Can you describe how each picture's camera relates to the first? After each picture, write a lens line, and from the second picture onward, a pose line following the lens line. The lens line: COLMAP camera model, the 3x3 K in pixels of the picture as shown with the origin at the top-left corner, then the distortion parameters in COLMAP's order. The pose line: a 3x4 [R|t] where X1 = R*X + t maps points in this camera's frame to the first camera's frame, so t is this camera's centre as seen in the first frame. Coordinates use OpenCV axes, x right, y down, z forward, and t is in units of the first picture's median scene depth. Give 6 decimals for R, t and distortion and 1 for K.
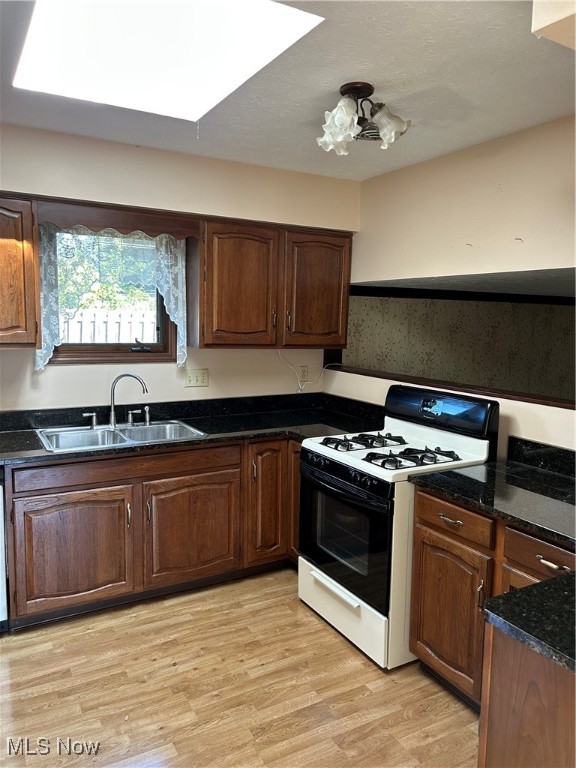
lens RADIAL K [[577.7, 0, 291.3], [0, 577.7, 384.7], [0, 0, 1]] dist [0.032462, -0.031867]
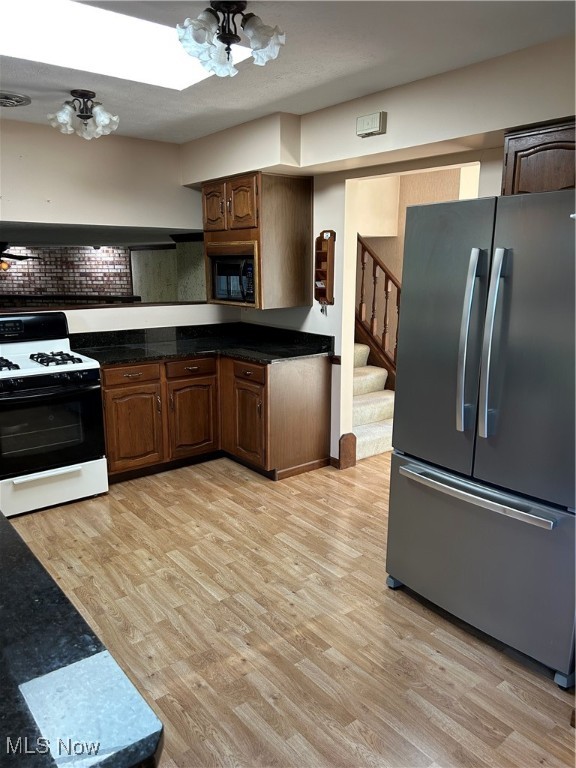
lens RADIAL K [[577.7, 0, 282.7], [0, 577.7, 383.6], [0, 0, 1]] dist [0.032462, -0.031867]
pose [[-0.139893, -0.225713, 0.964097, -1.075673], [0.115018, 0.963376, 0.242234, -0.080443], [-0.983464, 0.144775, -0.108809, 0.556499]]
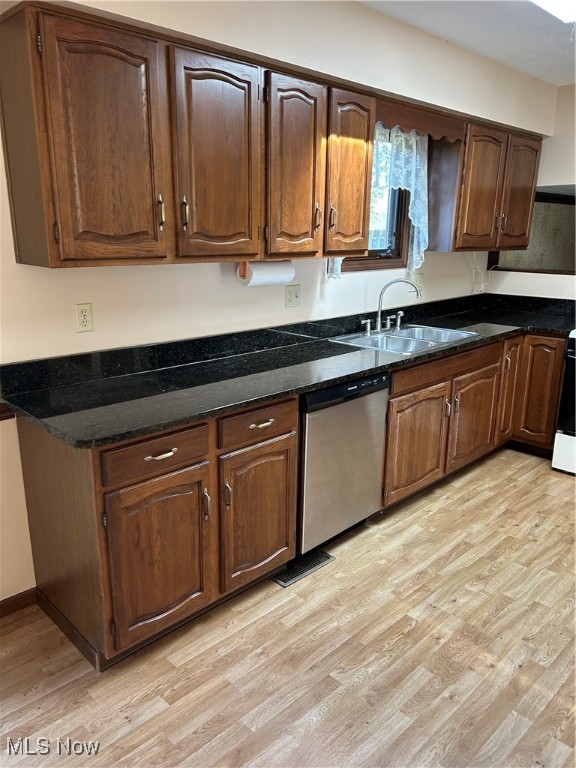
lens RADIAL K [[577.7, 0, 282.6], [0, 577.7, 389.7], [0, 0, 1]] dist [0.032462, -0.031867]
pose [[0.967478, -0.083837, 0.238658, -0.802259], [0.045867, 0.985982, 0.160426, 0.000013], [-0.248762, -0.144262, 0.957761, 0.039203]]
